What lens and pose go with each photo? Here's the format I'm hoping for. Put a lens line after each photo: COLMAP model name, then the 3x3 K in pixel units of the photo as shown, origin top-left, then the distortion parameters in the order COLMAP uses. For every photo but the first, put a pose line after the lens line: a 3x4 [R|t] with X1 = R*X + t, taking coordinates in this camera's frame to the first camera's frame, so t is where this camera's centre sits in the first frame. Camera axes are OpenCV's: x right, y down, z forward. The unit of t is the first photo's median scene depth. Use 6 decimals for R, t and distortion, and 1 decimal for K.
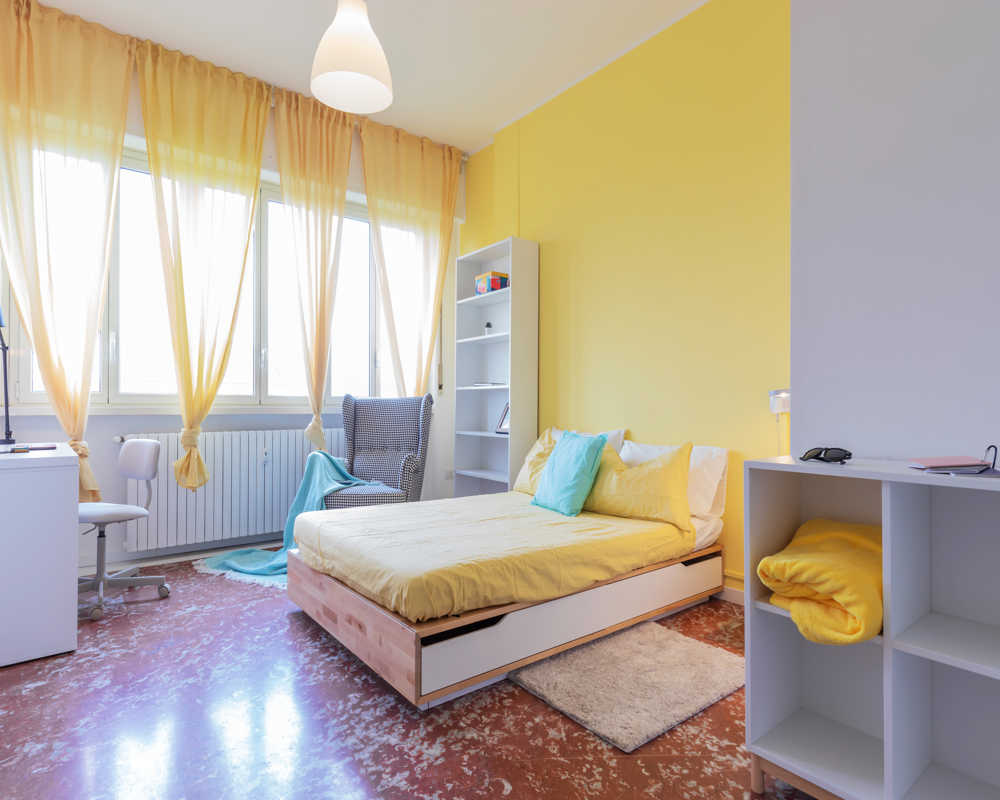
lens RADIAL K [[555.5, 0, 500.0], [0, 555.5, 400.0], [0, 0, 1]] dist [0.003331, 0.000624]
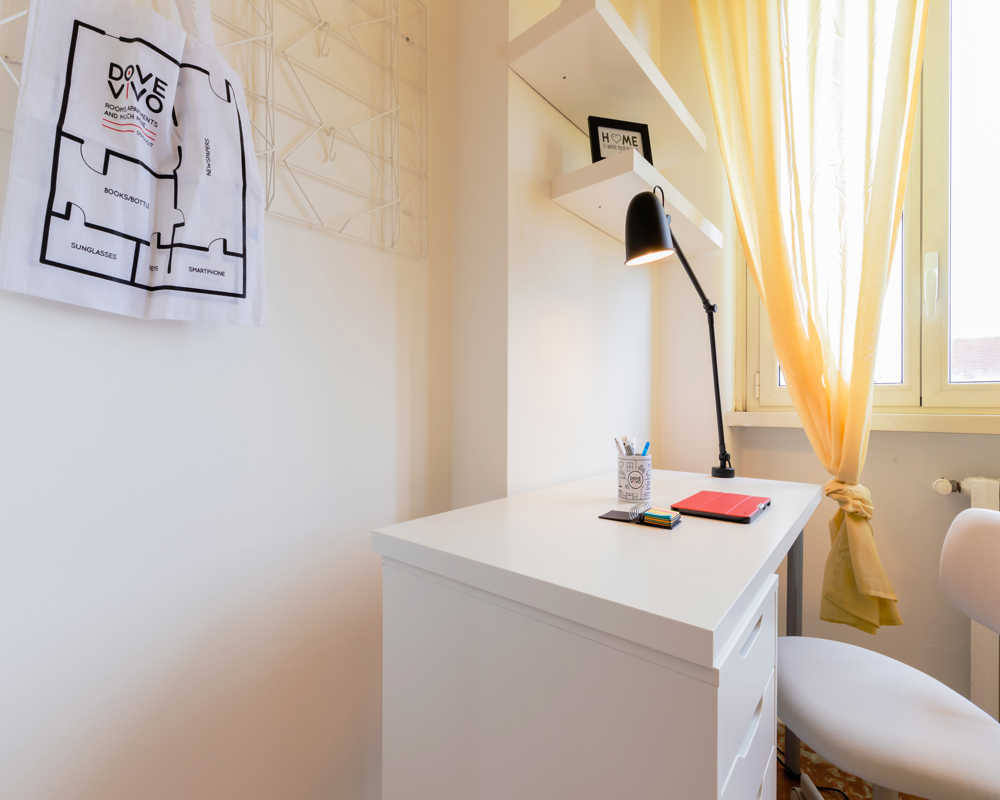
lens RADIAL K [[466.2, 0, 500.0], [0, 466.2, 400.0], [0, 0, 1]] dist [0.013370, 0.000078]
pose [[0.188702, -0.009066, -0.981993, -0.365719], [-0.000135, 0.999957, -0.009258, 0.004174], [0.982034, 0.001880, 0.188693, 0.553864]]
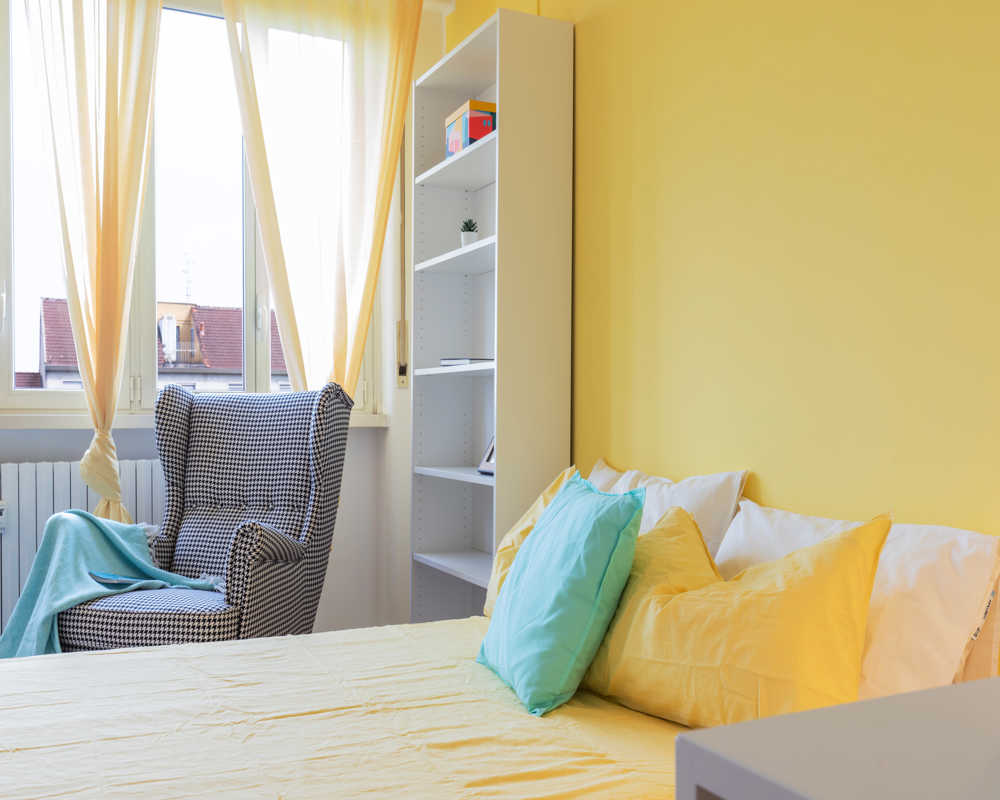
lens RADIAL K [[990.6, 0, 502.0], [0, 990.6, 413.4], [0, 0, 1]] dist [-0.016789, -0.012961]
pose [[0.980752, -0.001651, -0.195250, 0.181779], [0.004052, 0.999921, 0.011901, 0.004007], [0.195215, -0.012463, 0.980681, 0.281768]]
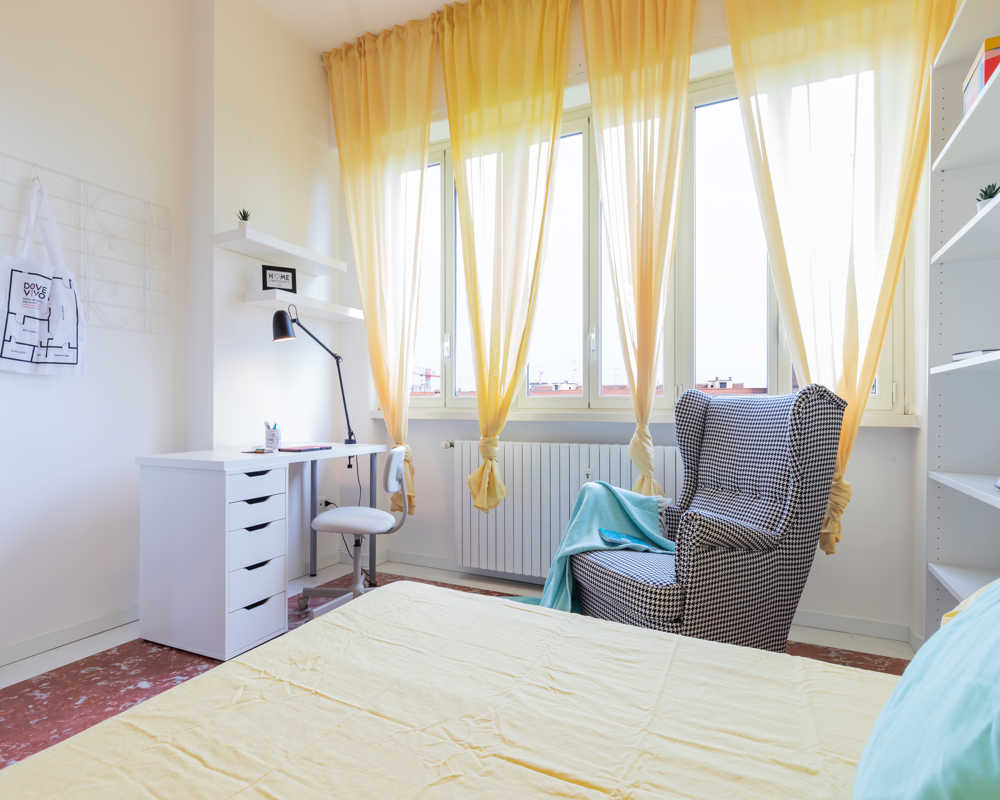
lens RADIAL K [[545.1, 0, 497.8], [0, 545.1, 405.7], [0, 0, 1]] dist [0.000796, -0.000148]
pose [[0.436762, -0.004659, -0.899565, 0.188537], [0.004695, 0.999985, -0.002899, 0.006528], [0.899565, -0.002957, 0.436777, 0.642037]]
